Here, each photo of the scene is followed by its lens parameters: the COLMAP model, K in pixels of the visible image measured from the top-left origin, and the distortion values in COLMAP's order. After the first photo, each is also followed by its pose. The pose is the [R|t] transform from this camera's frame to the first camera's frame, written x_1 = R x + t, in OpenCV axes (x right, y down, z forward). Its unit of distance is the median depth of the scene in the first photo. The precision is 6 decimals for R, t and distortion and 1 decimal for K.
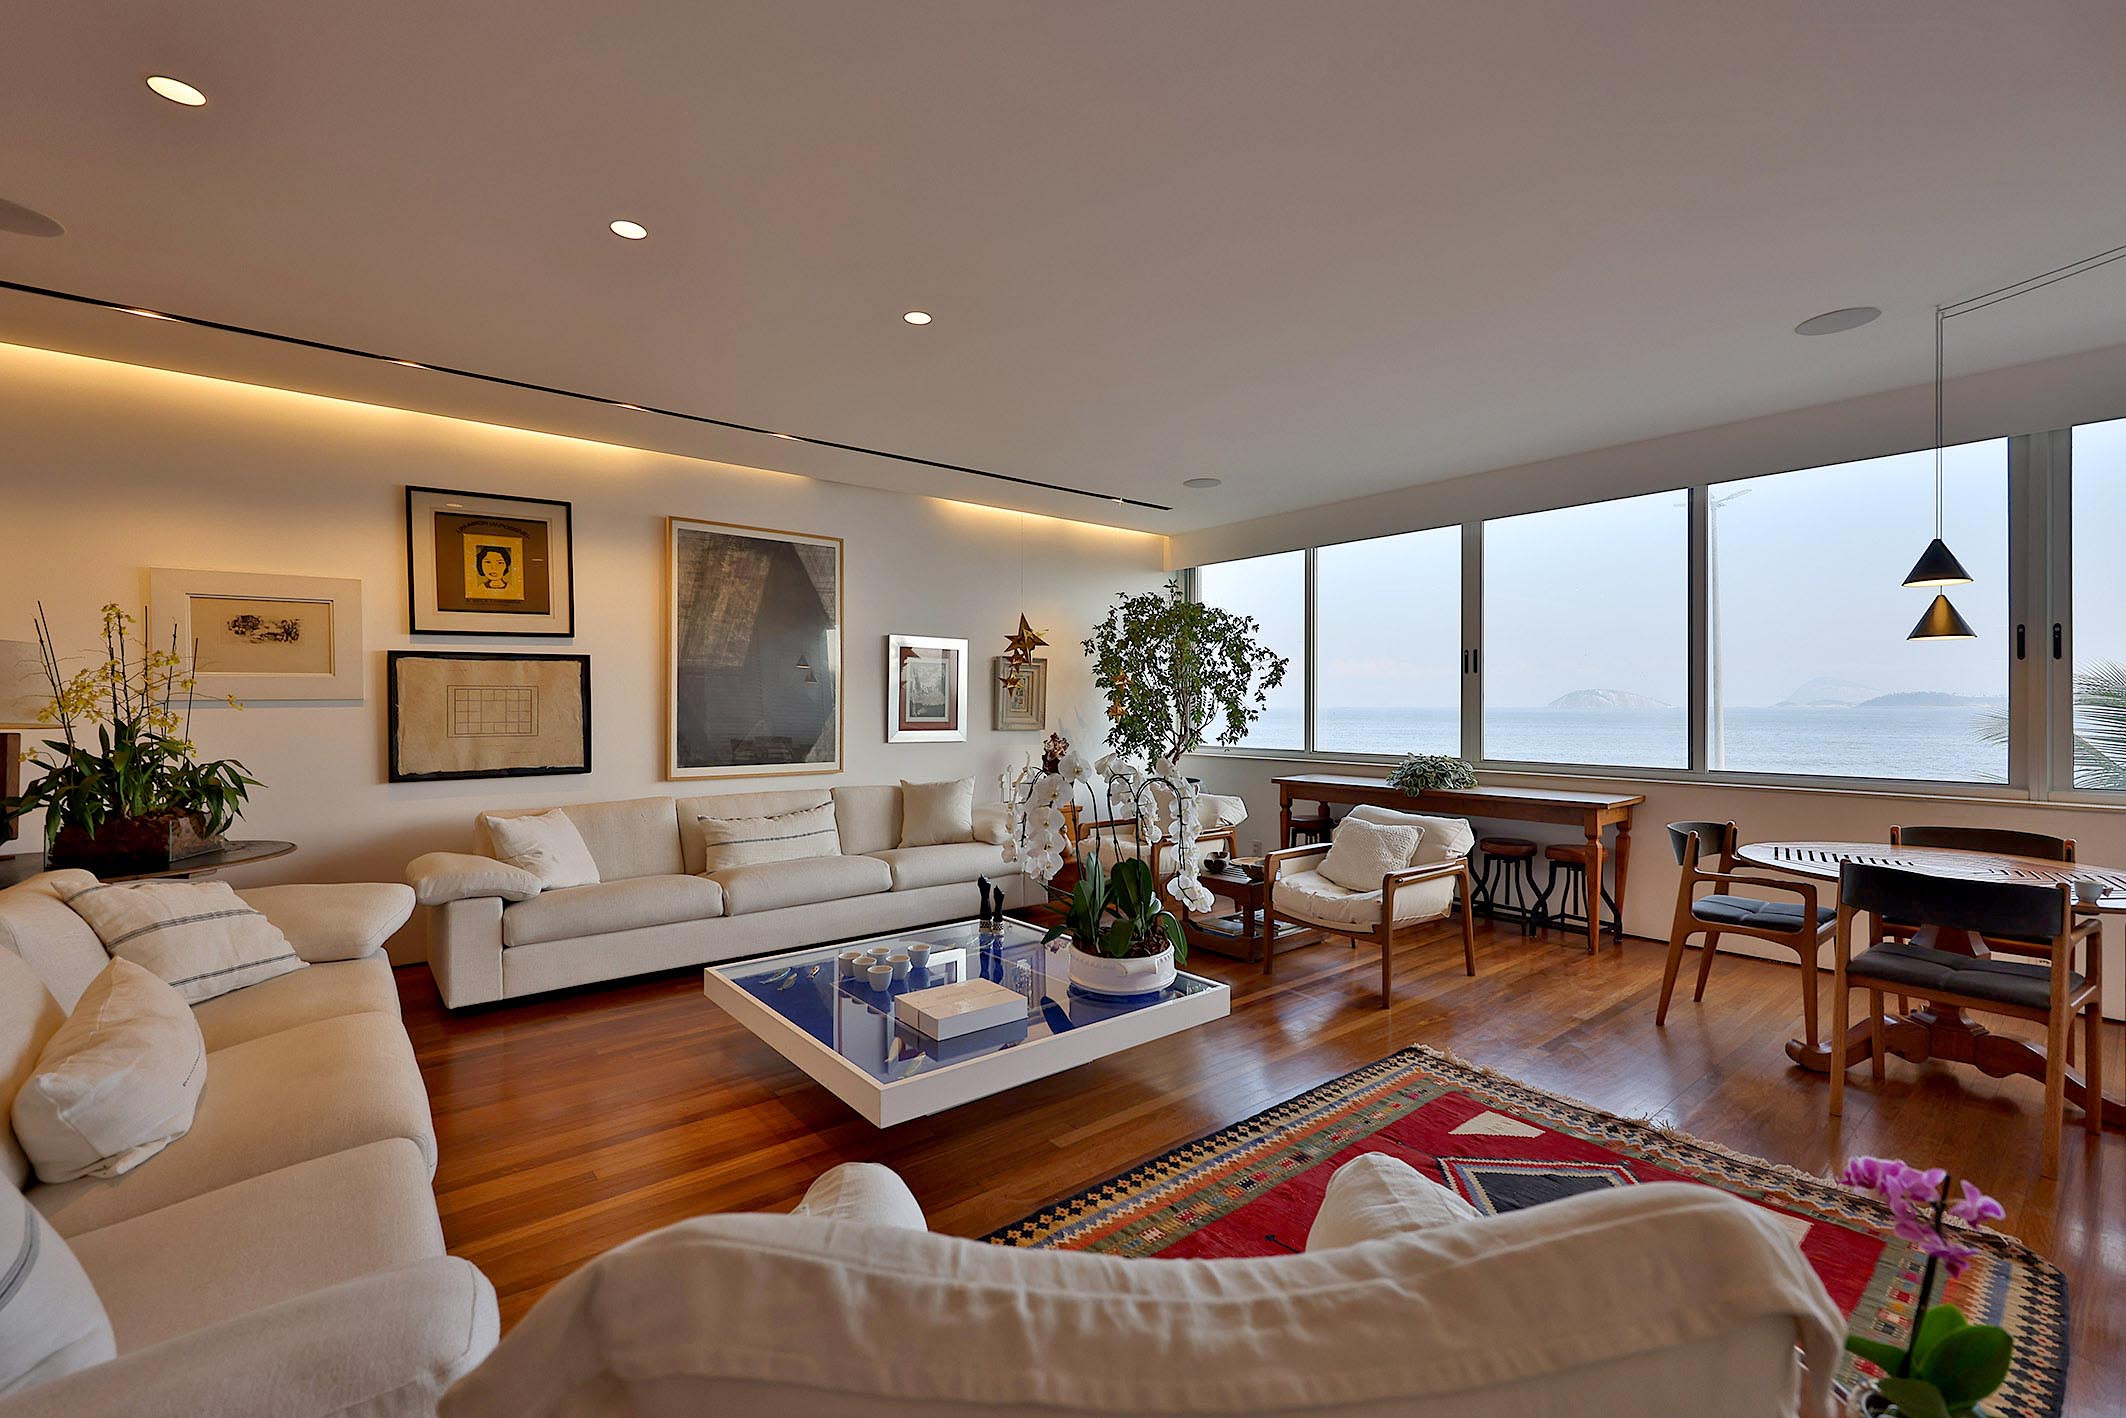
lens RADIAL K [[898.4, 0, 1053.3], [0, 898.4, 710.6], [0, 0, 1]] dist [-0.000100, -0.000267]
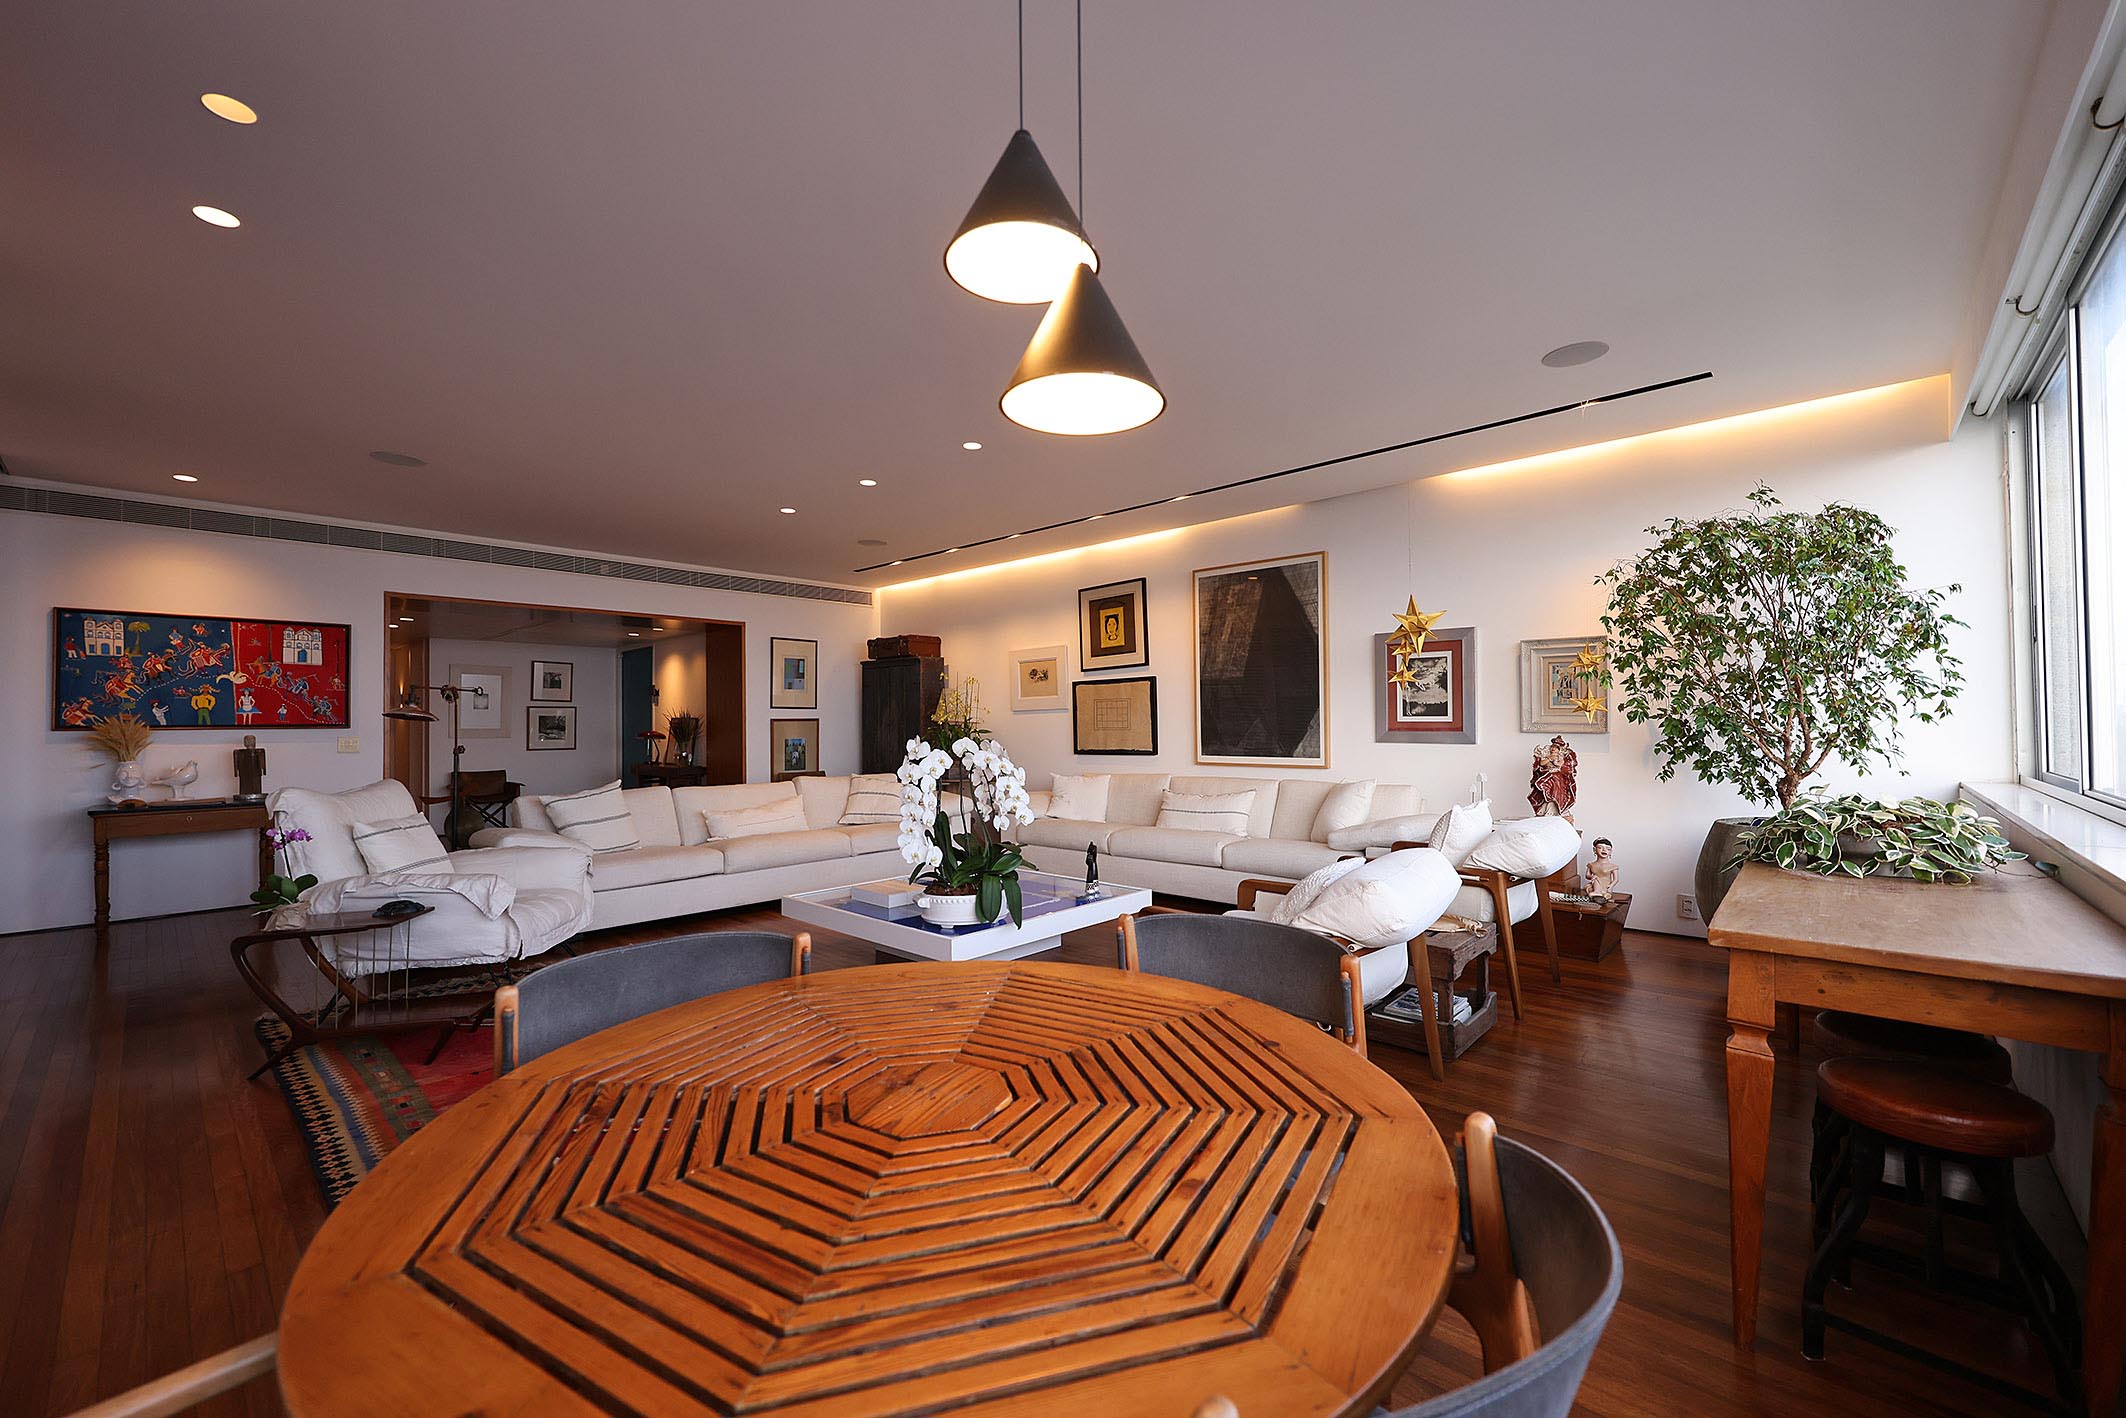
lens RADIAL K [[849.6, 0, 1058.3], [0, 849.6, 710.7], [0, 0, 1]] dist [-0.002083, 0.000395]
pose [[0.138743, -0.017149, -0.990180, 0.884866], [0.005047, 0.999849, -0.016609, 0.018600], [0.990316, -0.002693, 0.138809, 0.663470]]
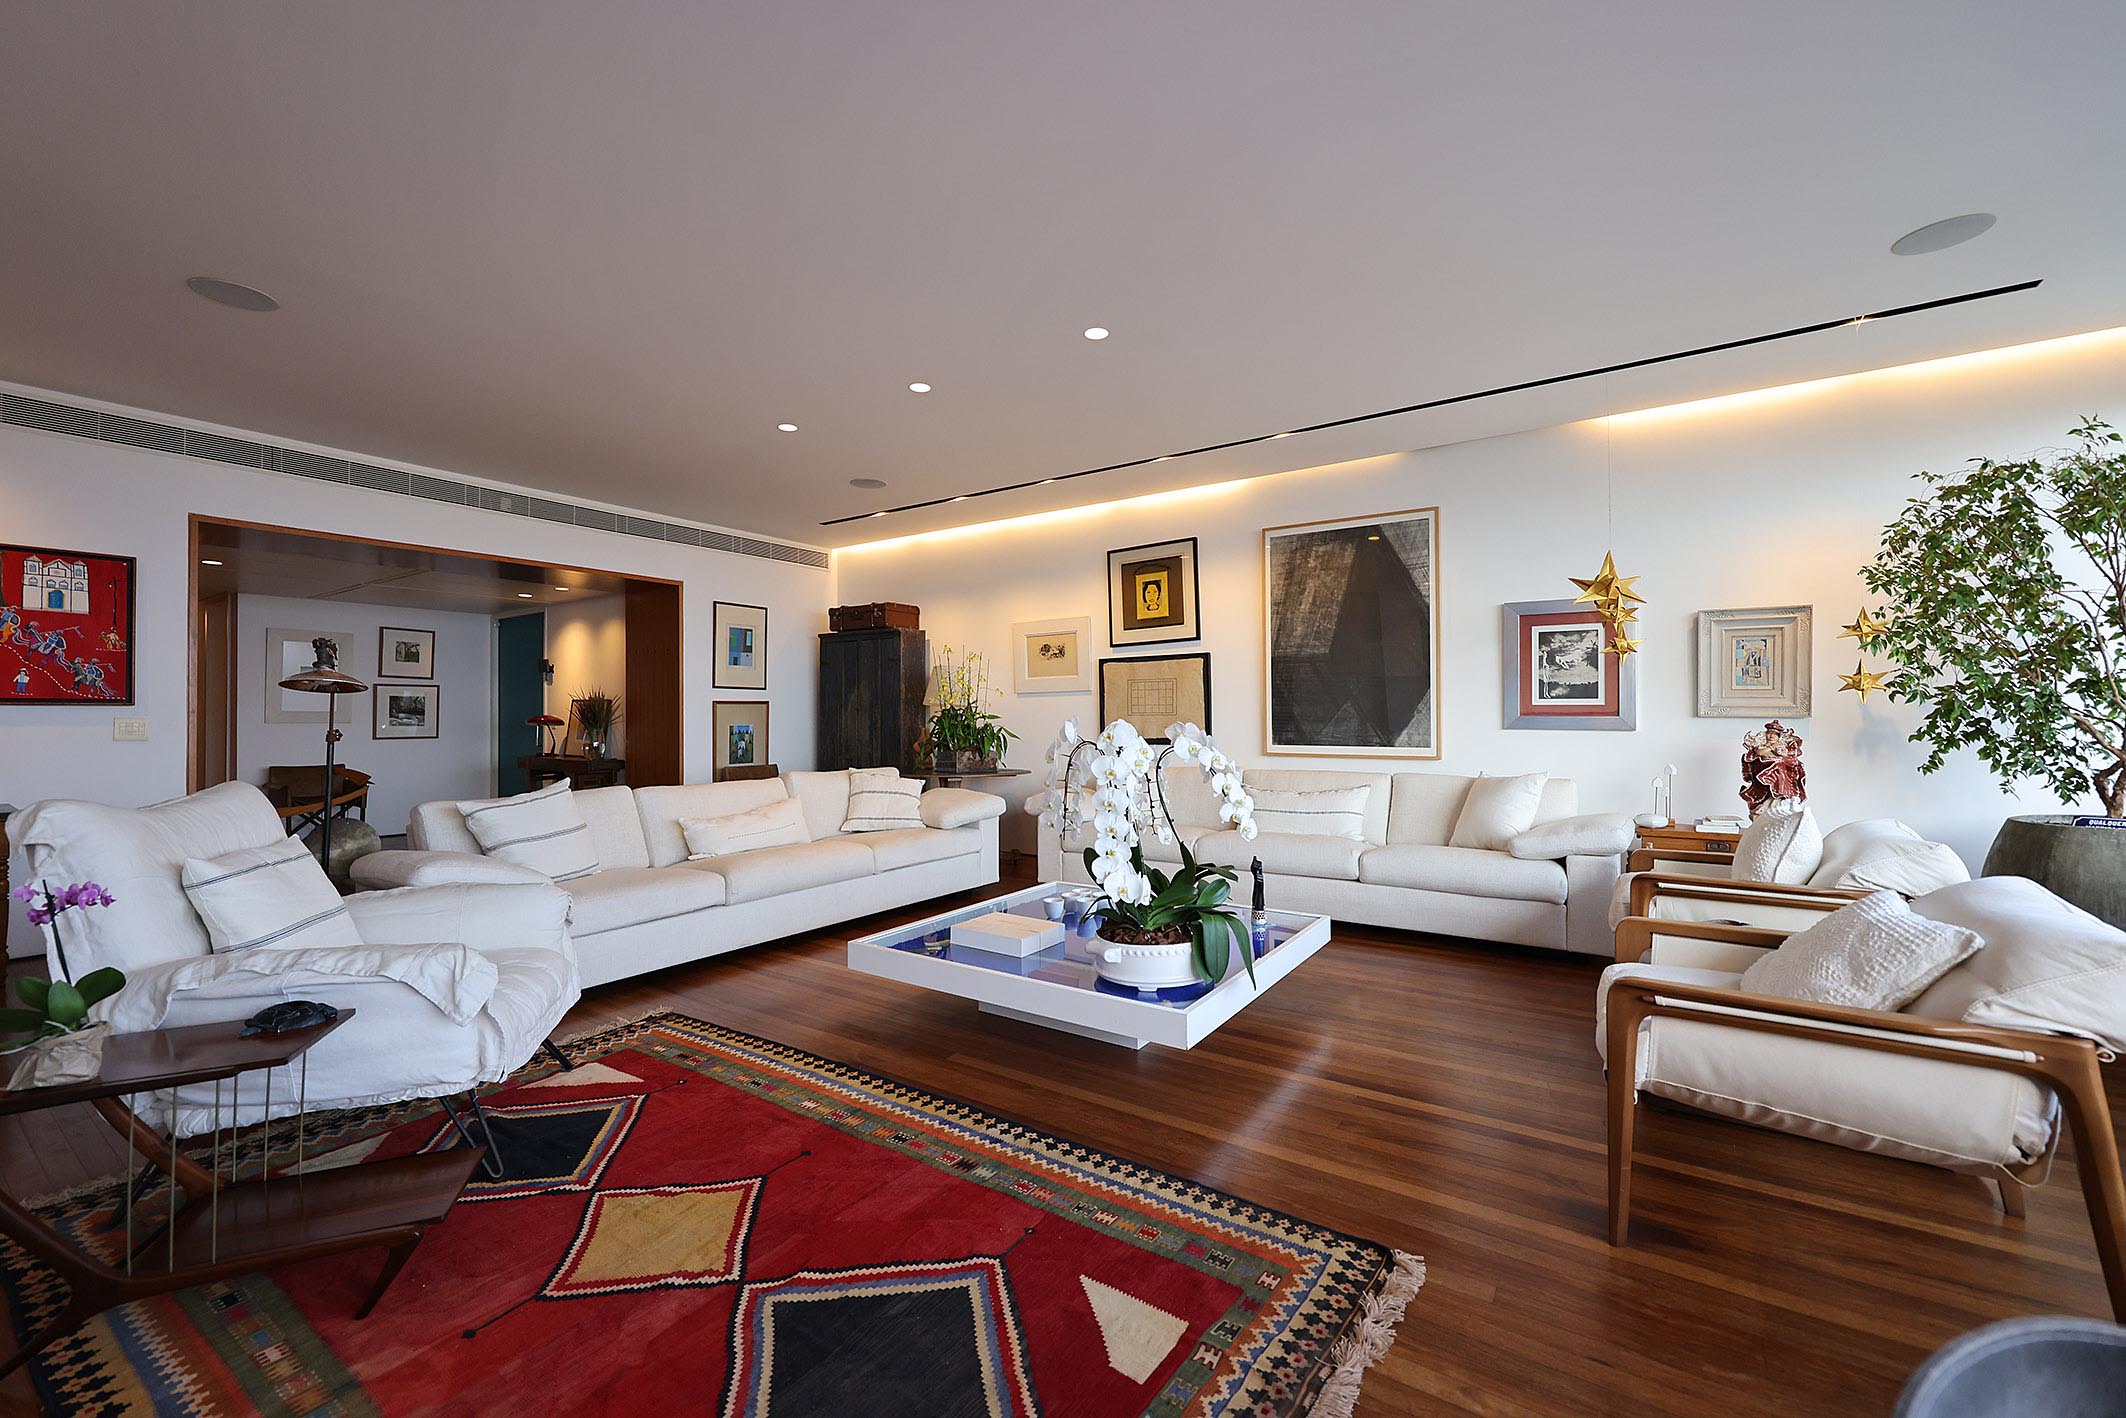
lens RADIAL K [[849.6, 0, 1049.2], [0, 849.6, 706.0], [0, 0, 1]] dist [-0.002083, 0.000395]
pose [[0.283502, -0.011241, -0.958906, 0.594936], [0.000199, 0.999932, -0.011663, 0.029239], [0.958972, 0.003116, 0.283485, 0.451661]]
